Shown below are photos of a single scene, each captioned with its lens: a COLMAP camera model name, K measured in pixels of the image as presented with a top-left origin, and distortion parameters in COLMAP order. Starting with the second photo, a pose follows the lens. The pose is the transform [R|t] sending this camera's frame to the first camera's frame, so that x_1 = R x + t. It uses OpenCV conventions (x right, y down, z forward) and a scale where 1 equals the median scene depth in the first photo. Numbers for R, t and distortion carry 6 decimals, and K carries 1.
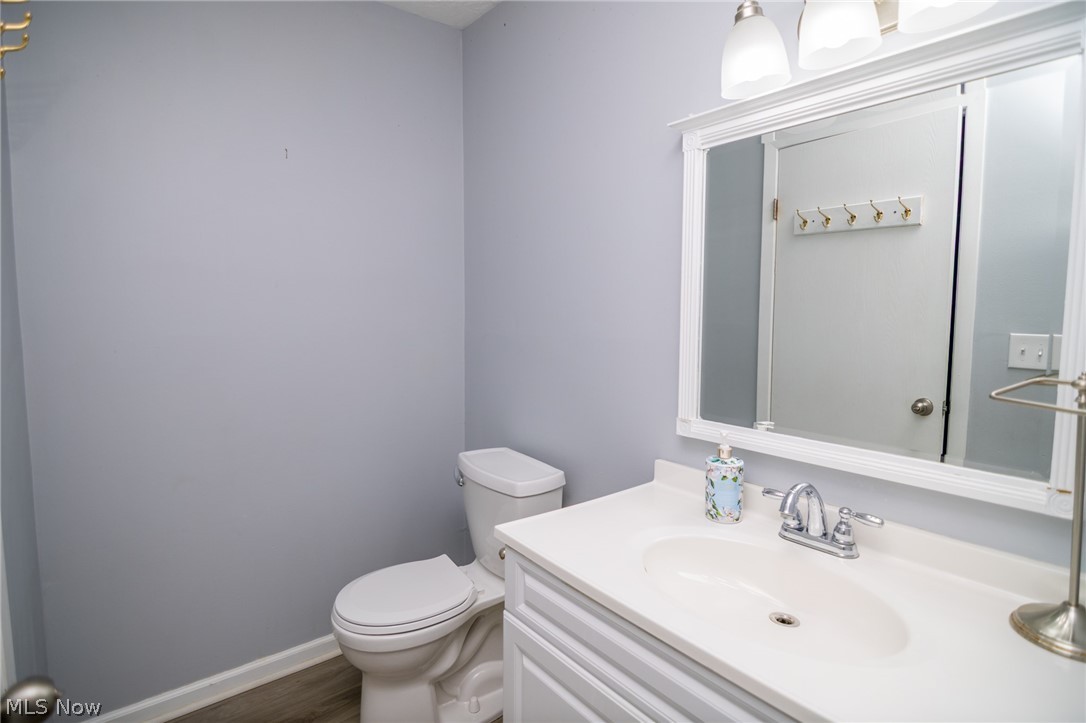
lens RADIAL K [[552.7, 0, 527.9], [0, 552.7, 359.4], [0, 0, 1]] dist [0.004160, -0.009203]
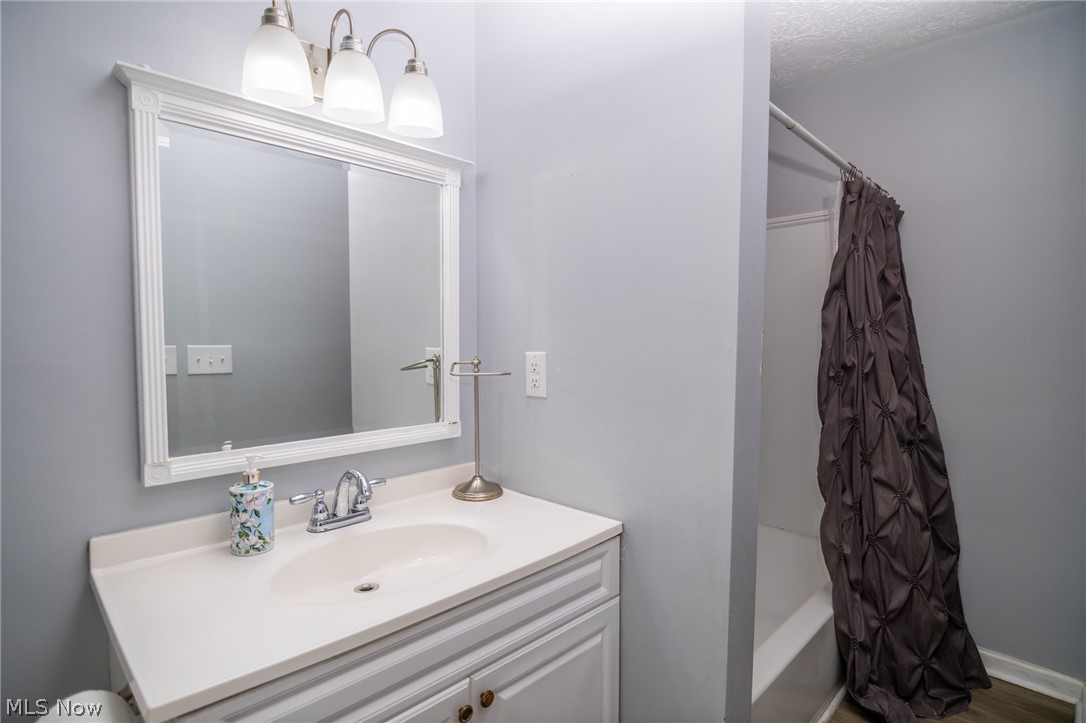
lens RADIAL K [[552.7, 0, 527.9], [0, 552.7, 359.4], [0, 0, 1]] dist [0.004160, -0.009203]
pose [[-0.116530, -0.048325, 0.992011, -0.619361], [0.085655, 0.994605, 0.058513, -0.039883], [-0.989487, 0.091790, -0.111762, 0.671871]]
